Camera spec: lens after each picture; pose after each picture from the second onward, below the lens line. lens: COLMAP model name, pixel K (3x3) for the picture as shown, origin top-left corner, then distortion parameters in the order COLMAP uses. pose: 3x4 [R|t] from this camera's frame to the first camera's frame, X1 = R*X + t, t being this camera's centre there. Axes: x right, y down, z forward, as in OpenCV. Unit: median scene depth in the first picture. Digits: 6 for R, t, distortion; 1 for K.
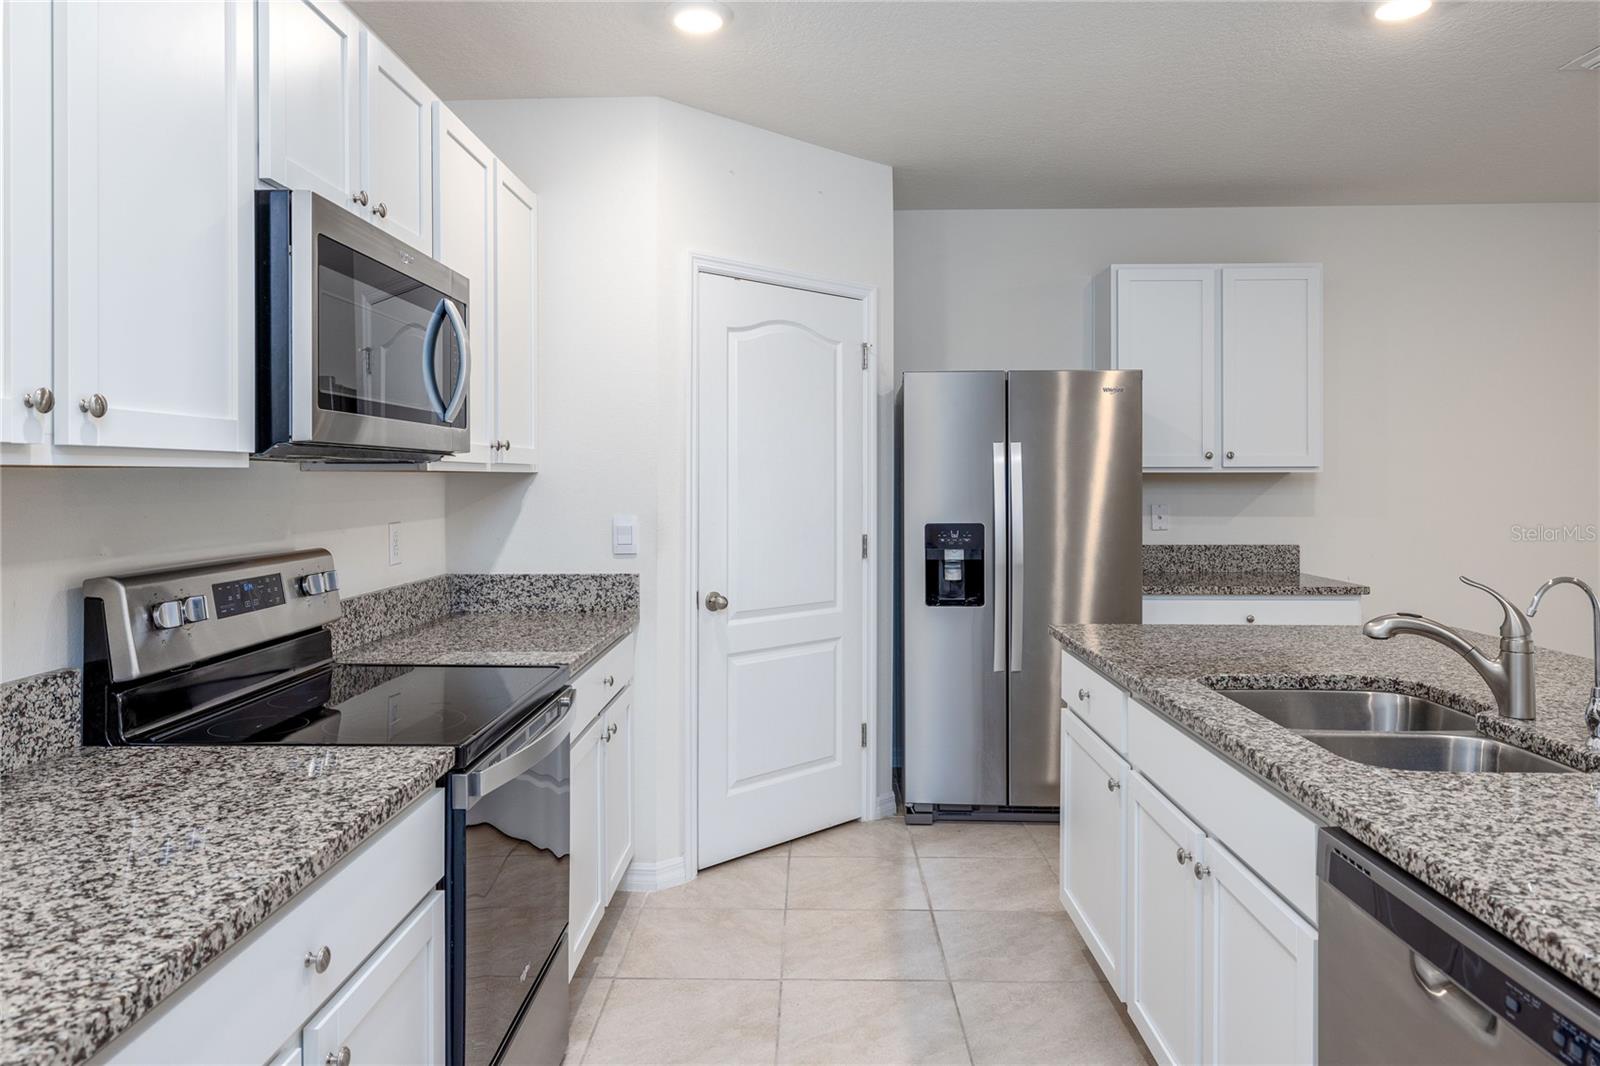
lens RADIAL K [[1039.6, 0, 788.0], [0, 1039.6, 478.8], [0, 0, 1]] dist [-0.000946, -0.000928]
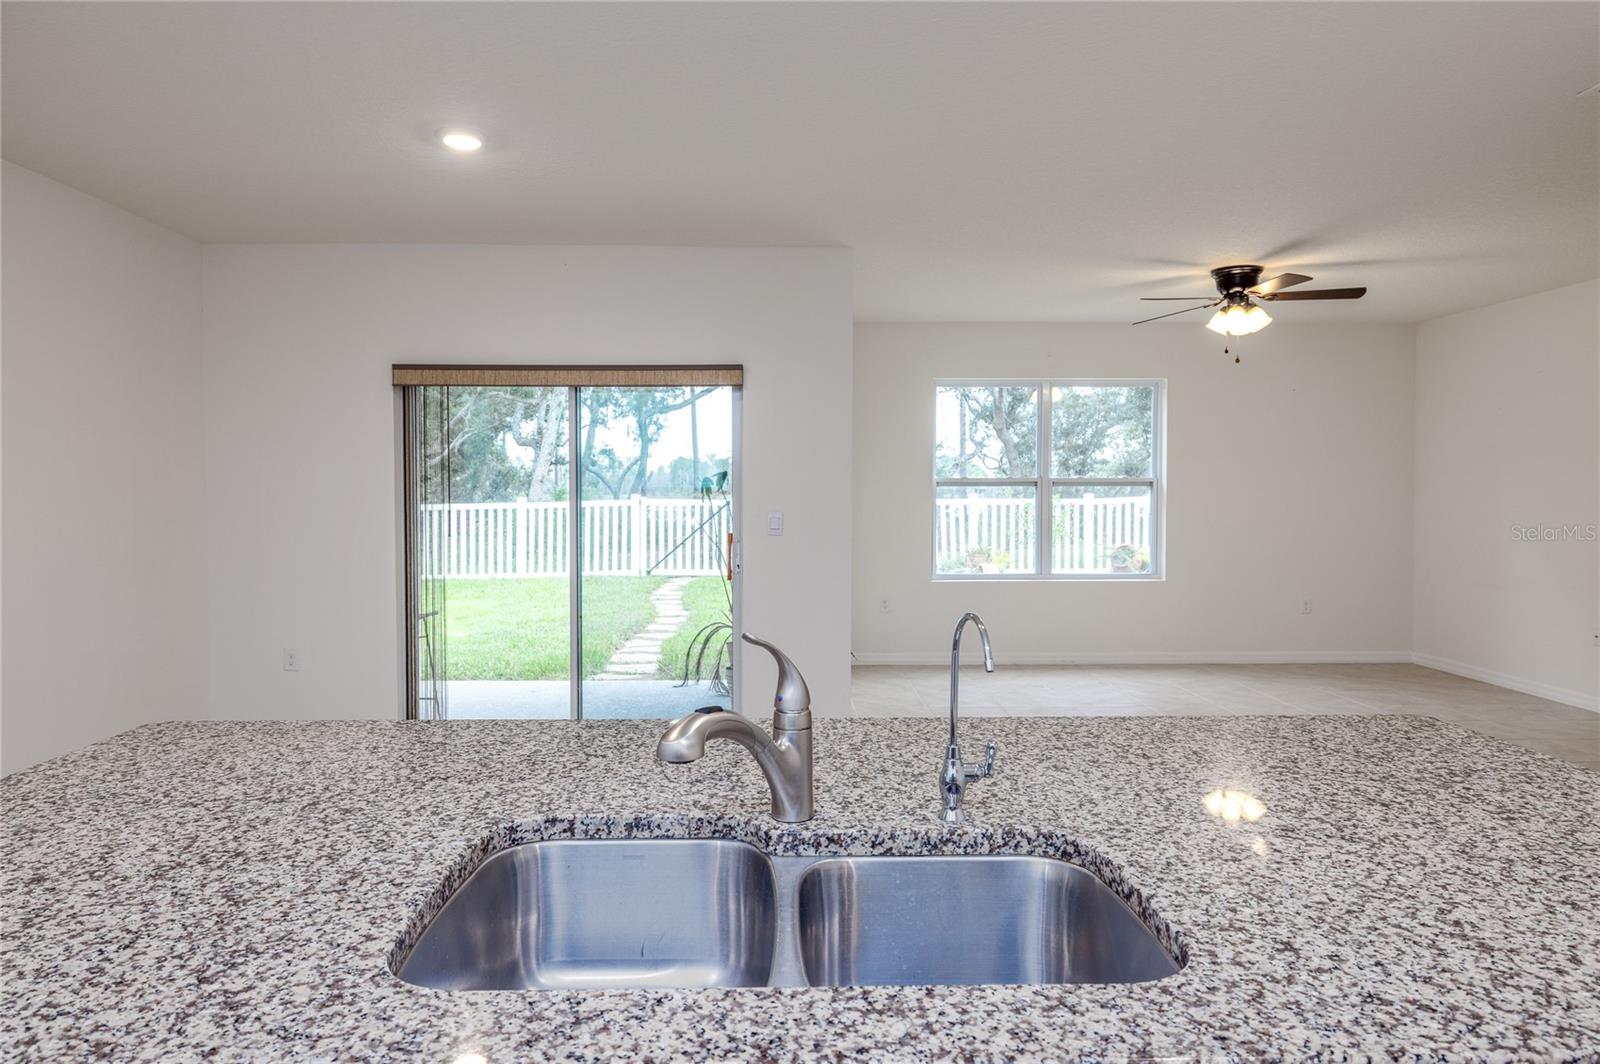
lens RADIAL K [[1039.6, 0, 788.0], [0, 1039.6, 477.8], [0, 0, 1]] dist [-0.000946, -0.000928]
pose [[-0.040808, 0.013611, 0.999074, -0.011775], [0.002224, 0.999906, -0.013532, 0.002073], [-0.999165, 0.001670, -0.040835, 0.575436]]
